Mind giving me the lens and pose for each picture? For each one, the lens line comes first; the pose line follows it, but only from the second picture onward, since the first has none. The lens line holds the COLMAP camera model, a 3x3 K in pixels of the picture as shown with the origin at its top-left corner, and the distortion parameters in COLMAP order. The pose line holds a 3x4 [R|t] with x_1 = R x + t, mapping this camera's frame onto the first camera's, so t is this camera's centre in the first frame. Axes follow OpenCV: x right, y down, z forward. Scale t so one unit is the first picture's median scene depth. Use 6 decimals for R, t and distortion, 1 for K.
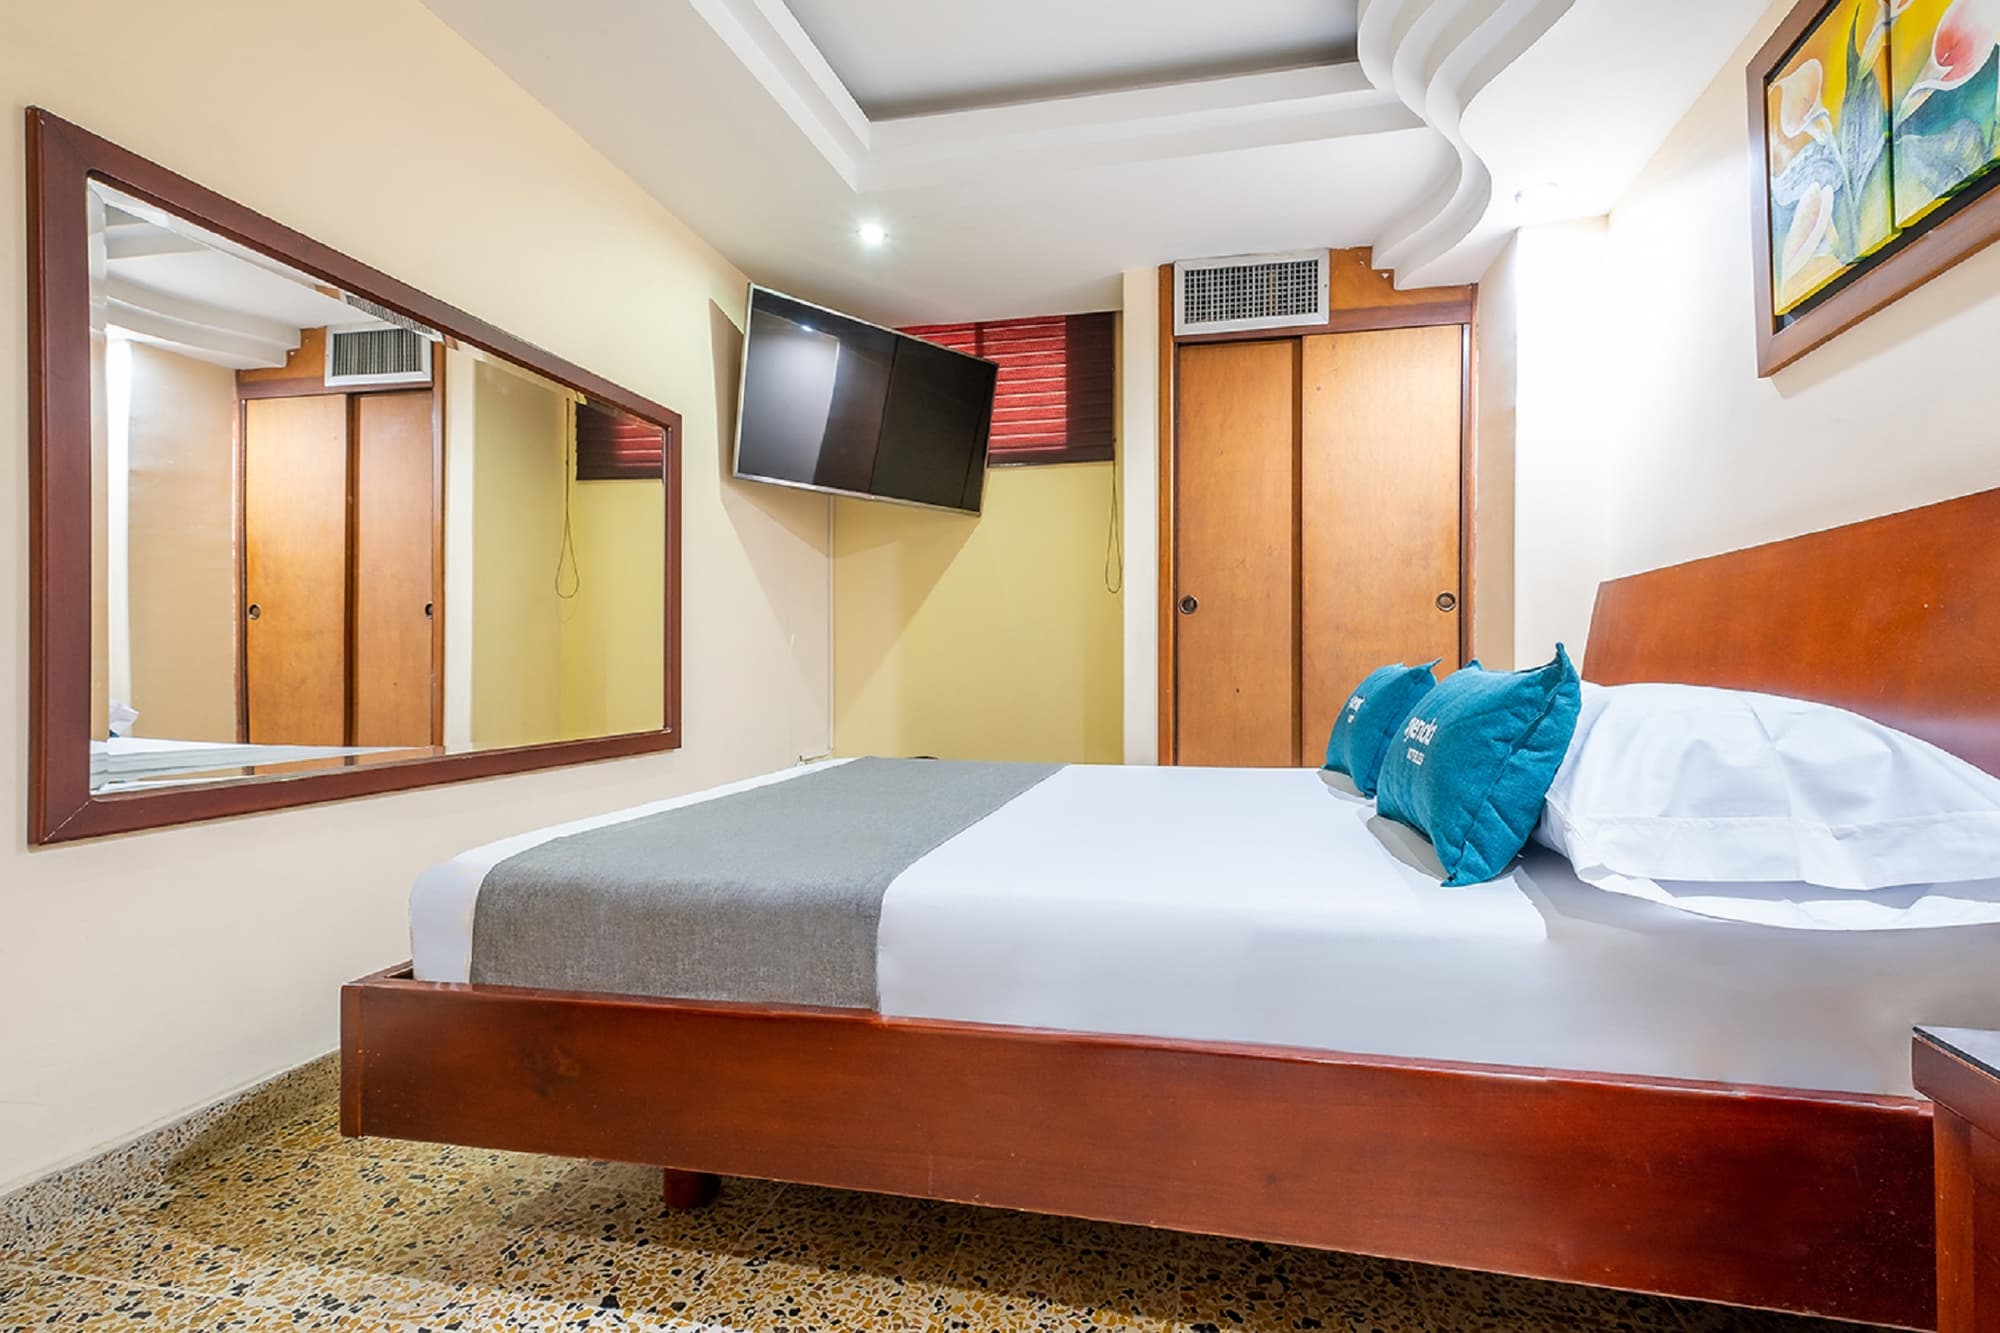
lens RADIAL K [[897.0, 0, 1028.3], [0, 897.0, 668.8], [0, 0, 1]] dist [0.018732, -0.000118]
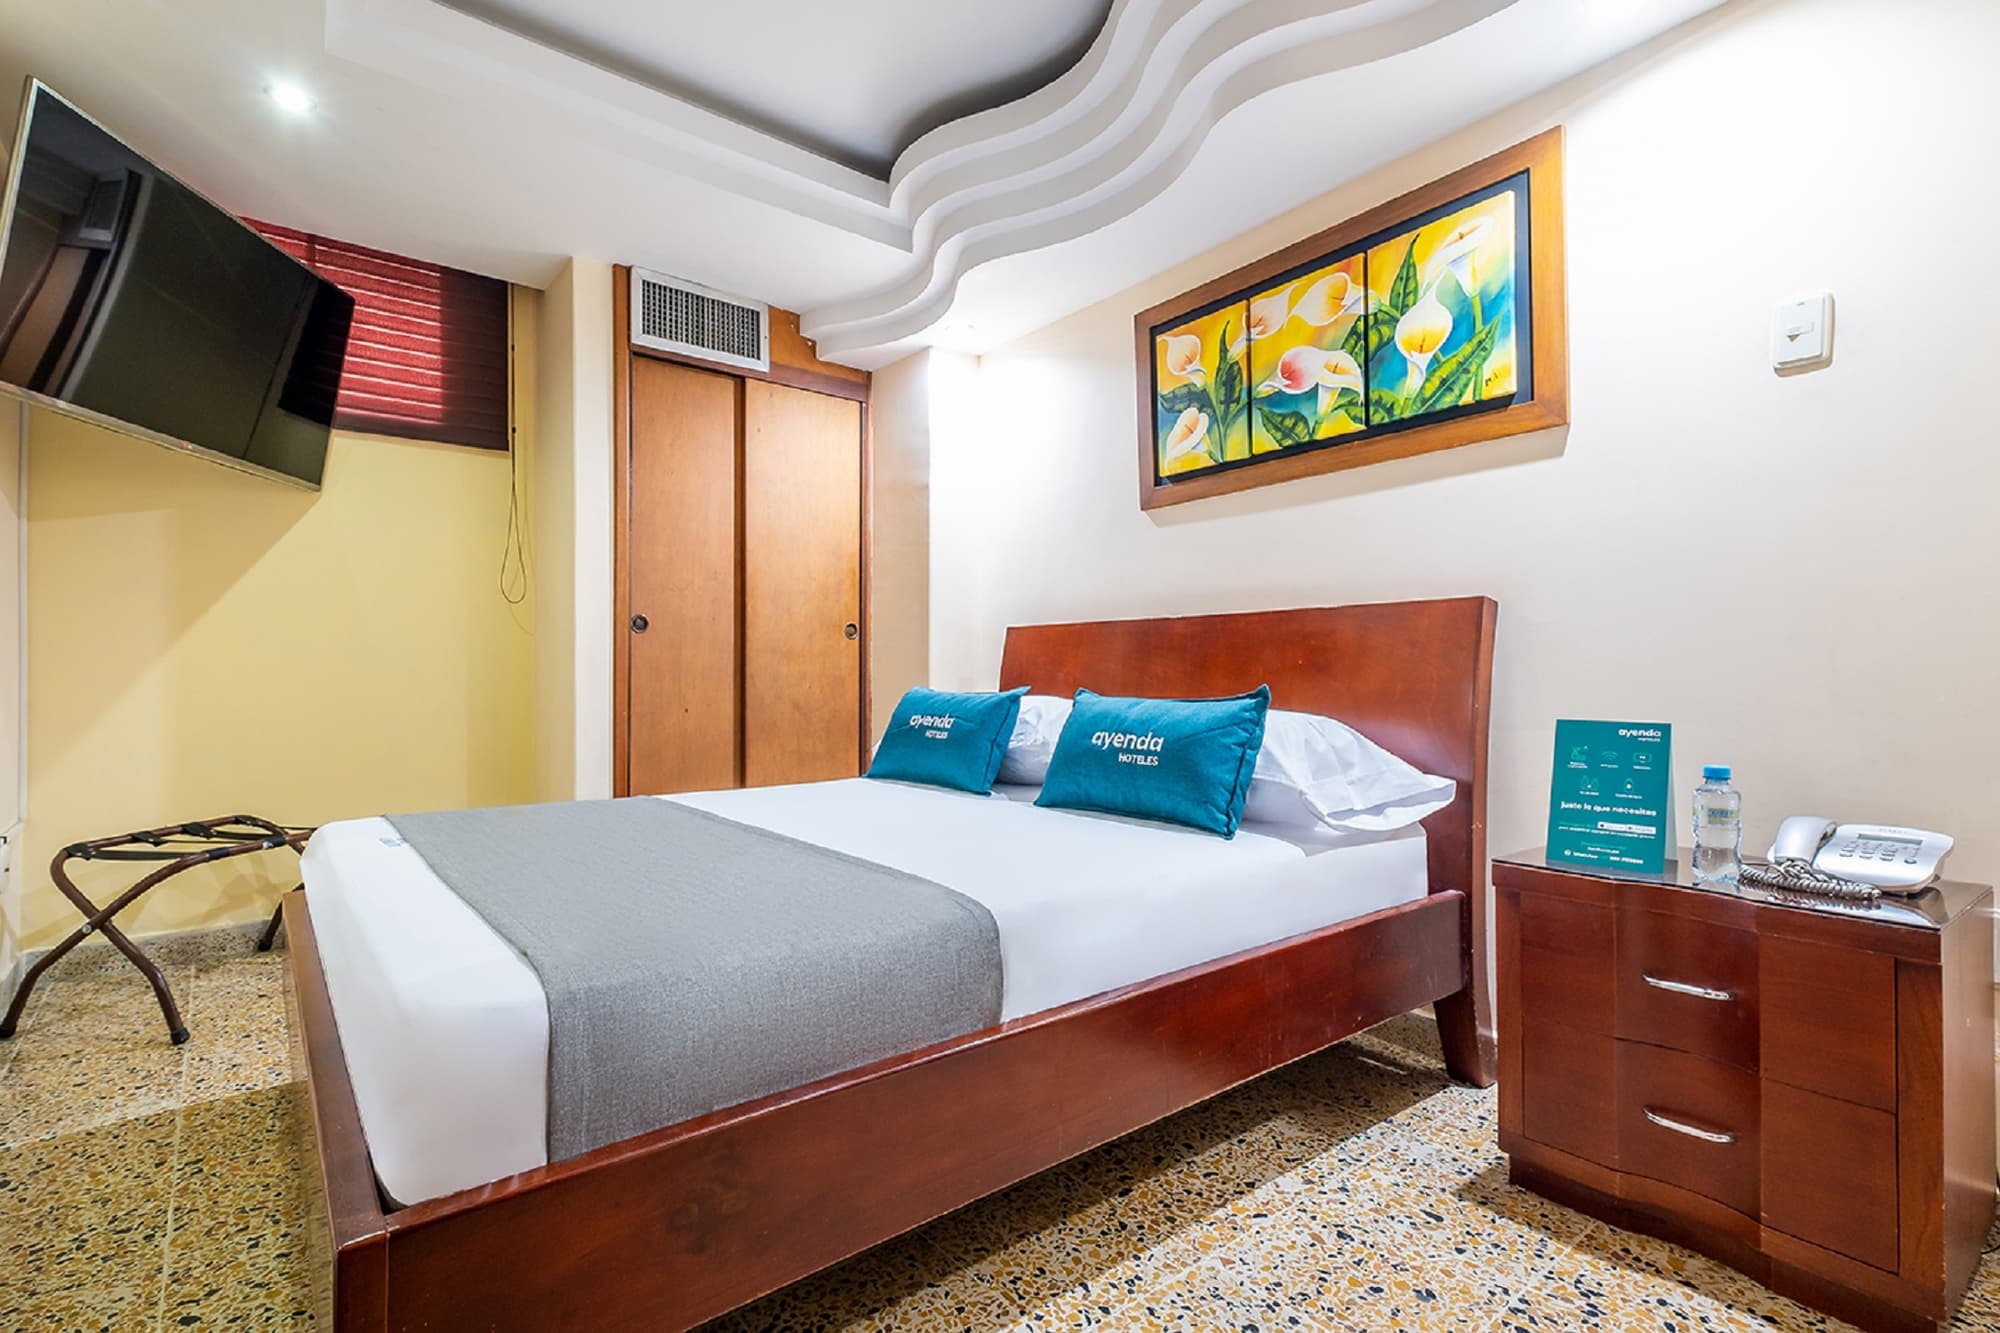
lens RADIAL K [[923.7, 0, 911.4], [0, 923.7, 680.4], [0, 0, 1]] dist [0.009222, -0.000016]
pose [[0.665178, -0.005557, 0.746664, -0.395265], [0.000370, 0.999975, 0.007113, -0.017319], [-0.746684, -0.004455, 0.665164, 0.121657]]
